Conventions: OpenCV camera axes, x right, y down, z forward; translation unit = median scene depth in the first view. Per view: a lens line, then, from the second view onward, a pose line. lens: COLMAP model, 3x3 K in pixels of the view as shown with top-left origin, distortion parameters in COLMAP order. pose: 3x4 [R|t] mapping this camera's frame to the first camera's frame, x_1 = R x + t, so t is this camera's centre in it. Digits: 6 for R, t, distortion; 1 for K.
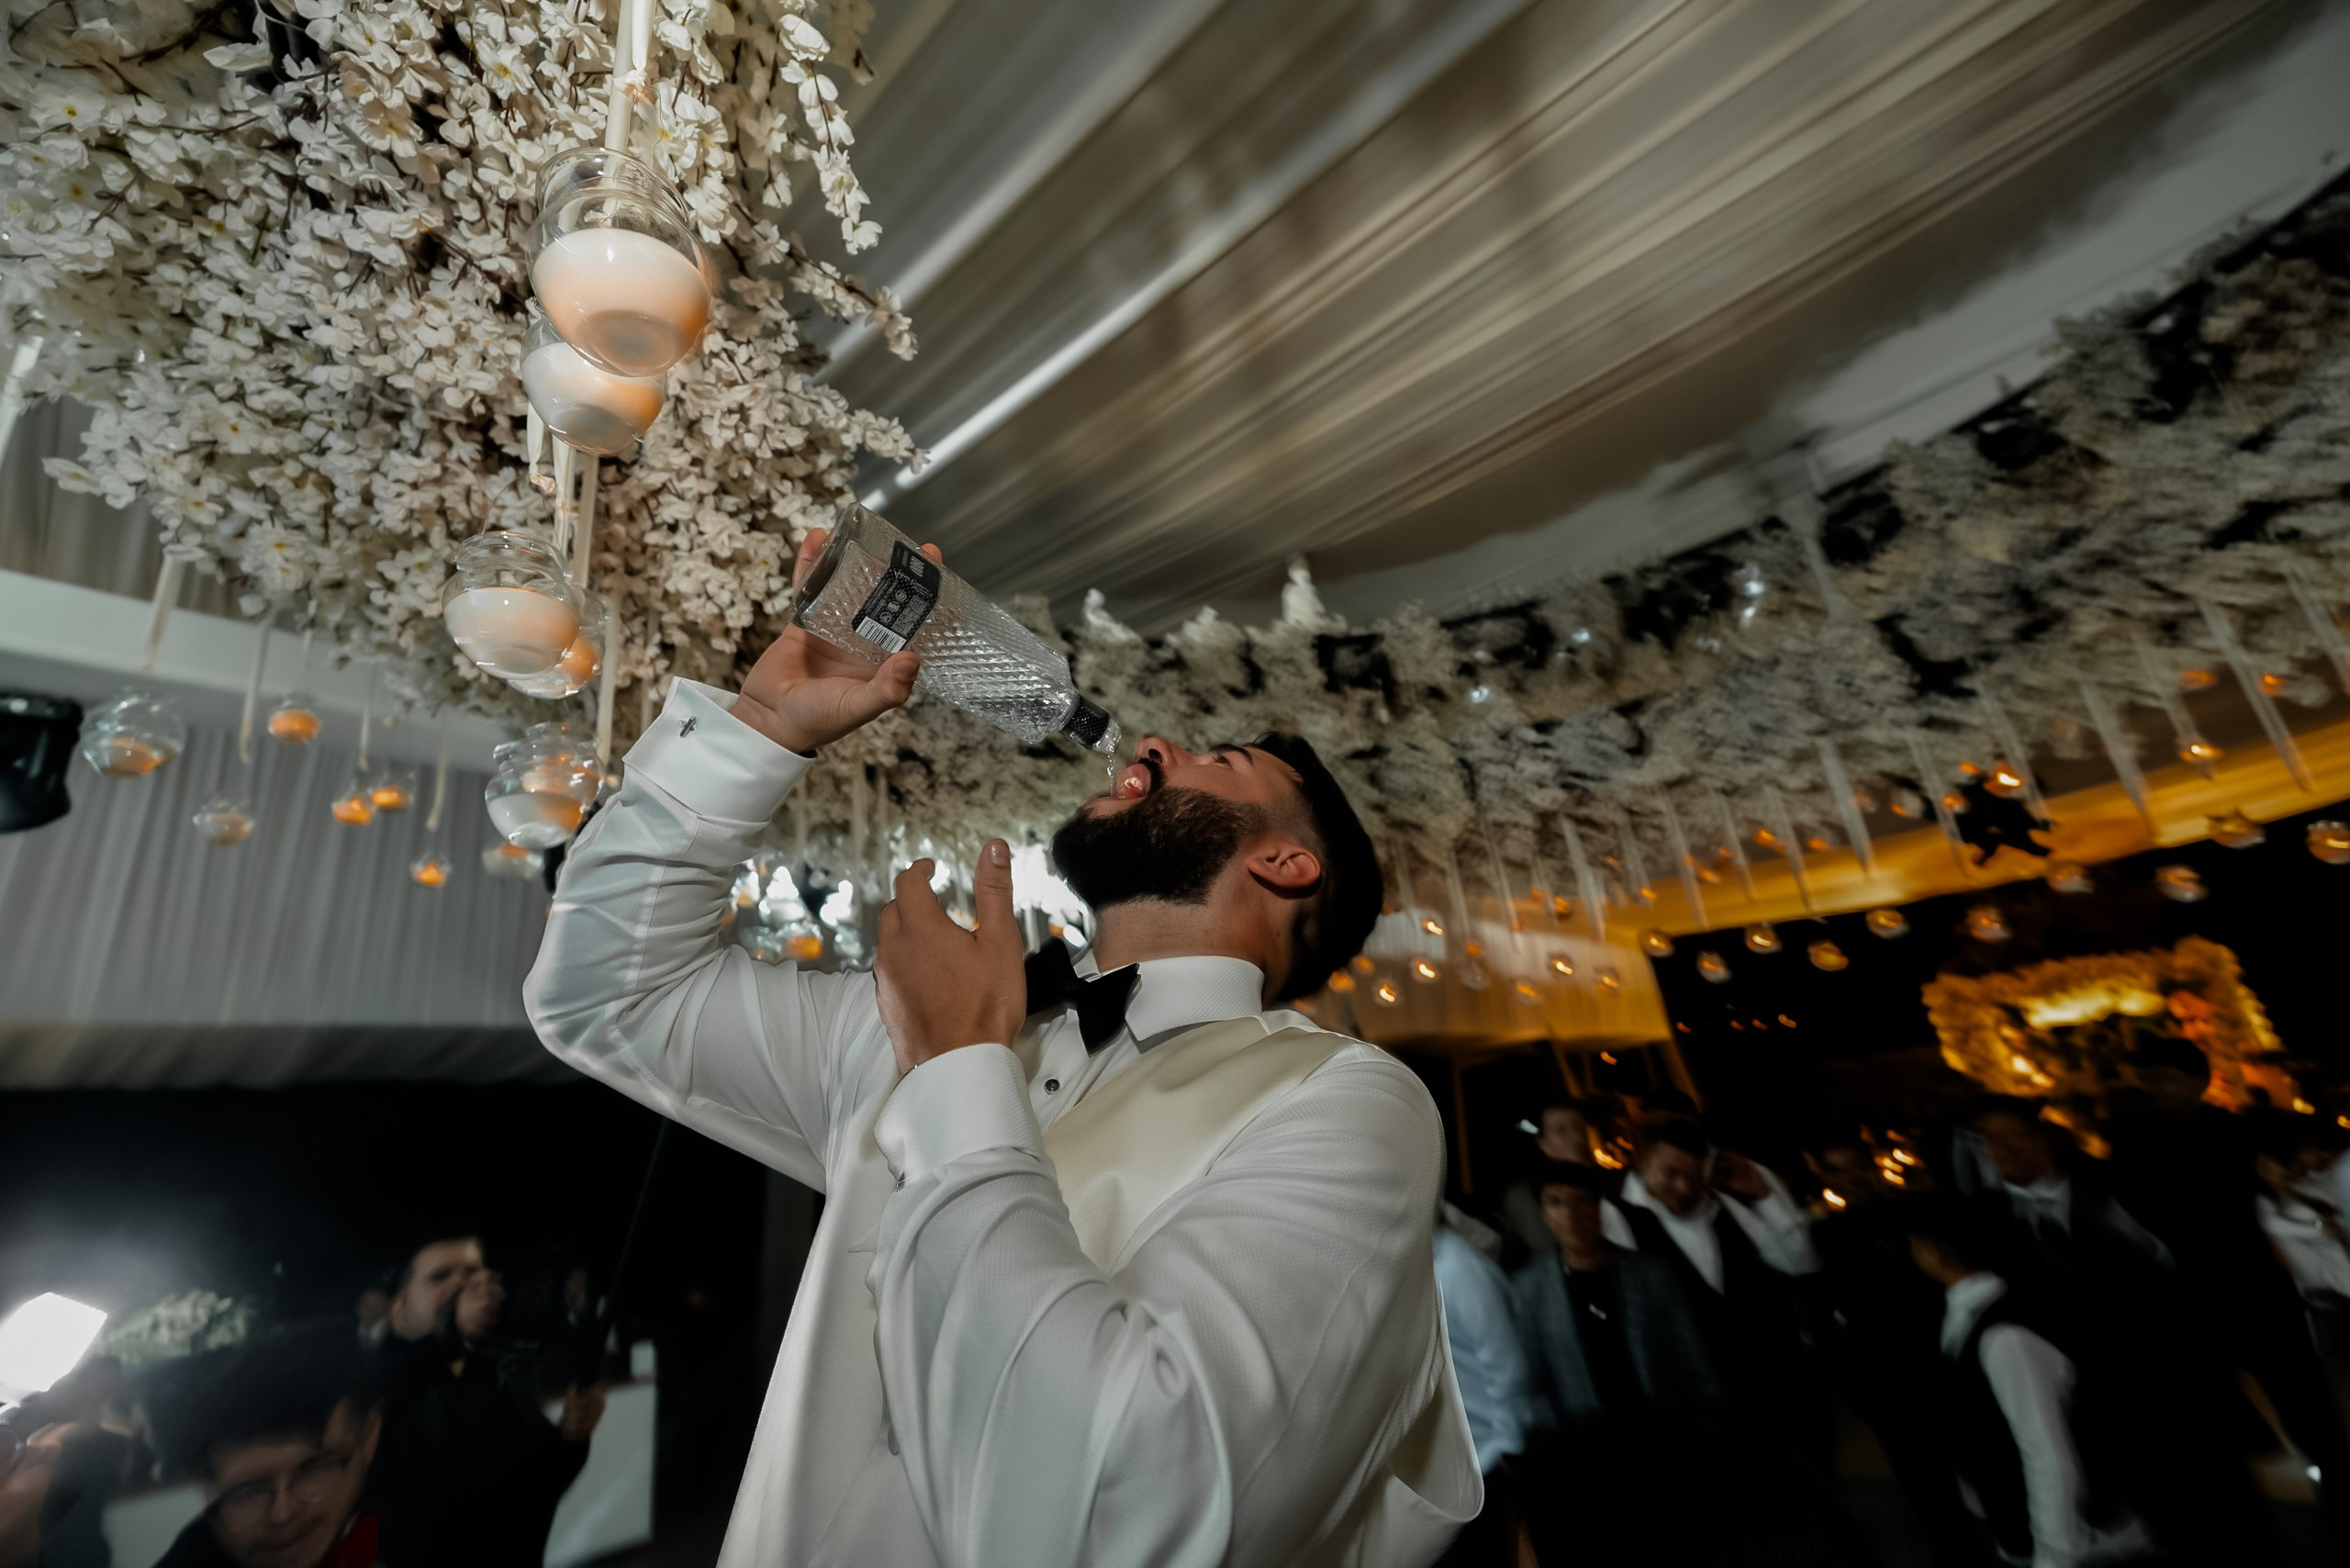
lens RADIAL K [[1018.5, 0, 1180.8], [0, 1018.5, 782.4], [0, 0, 1]] dist [-0.012197, 0.002281]
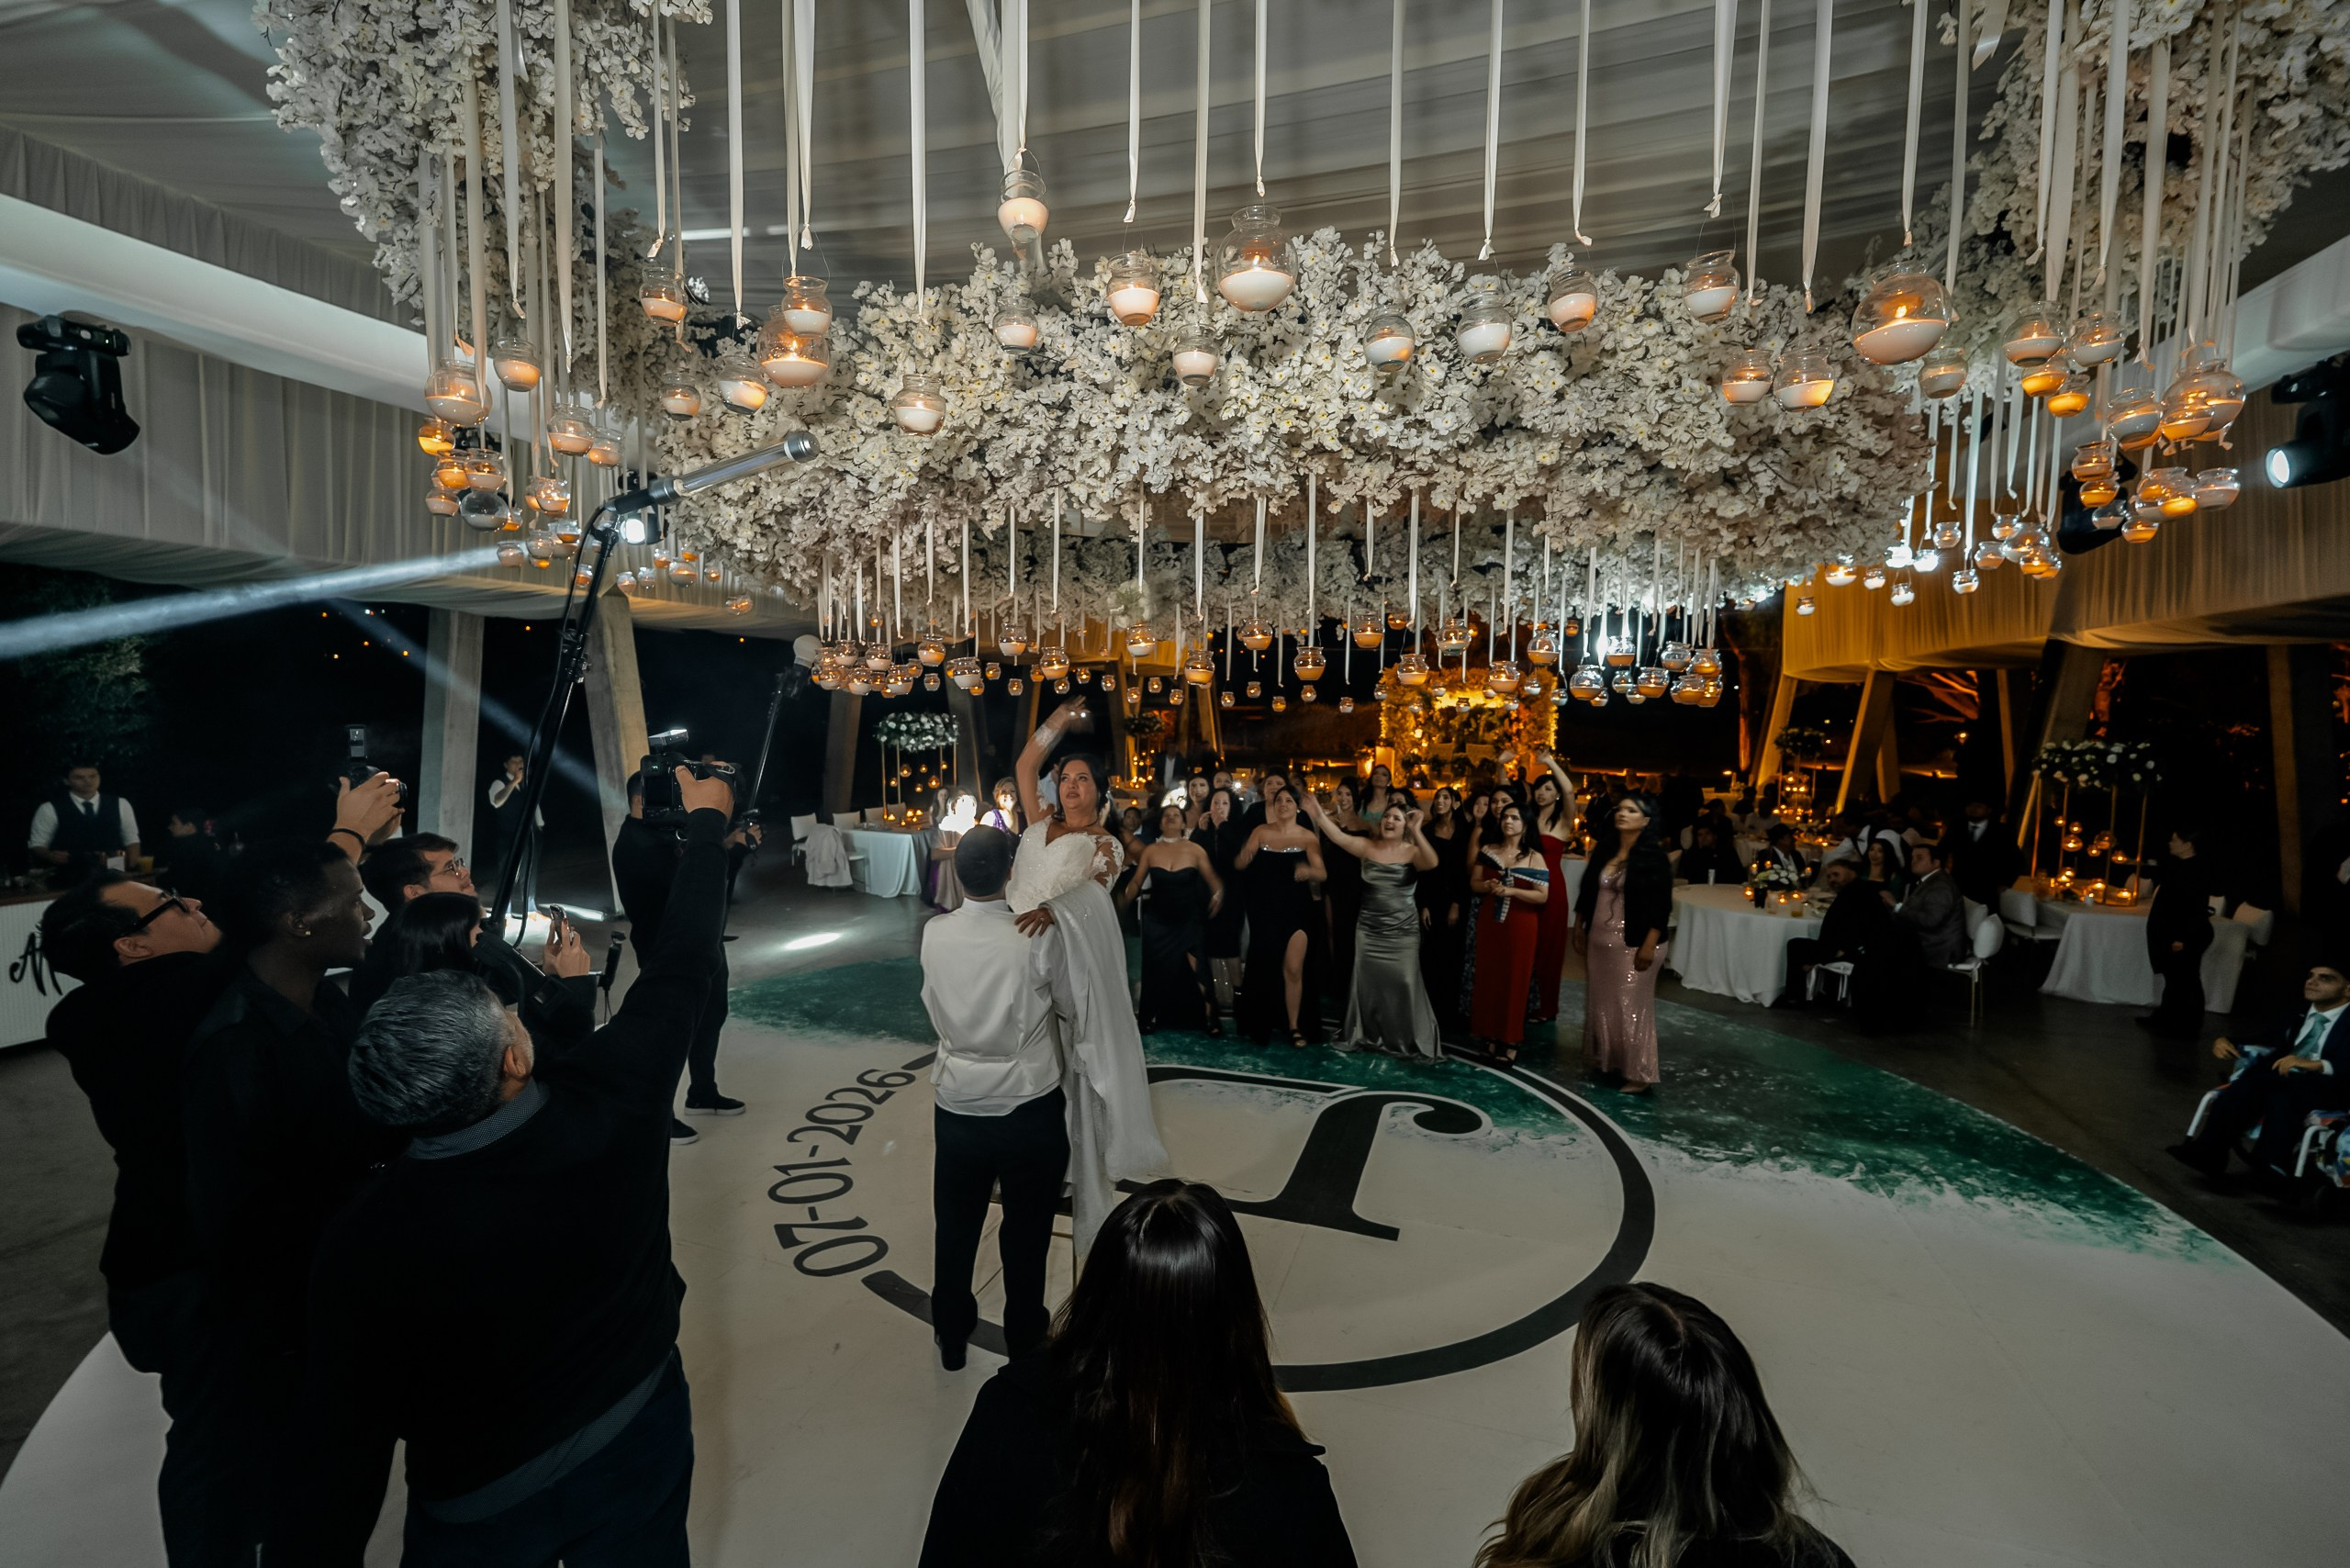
lens RADIAL K [[1018.5, 0, 1183.6], [0, 1018.5, 777.2], [0, 0, 1]] dist [-0.012197, 0.002281]
pose [[0.901792, 0.104096, 0.419446, -0.311257], [-0.260101, 0.905828, 0.334401, -0.279516], [-0.345136, -0.410658, 0.843944, -0.599176]]
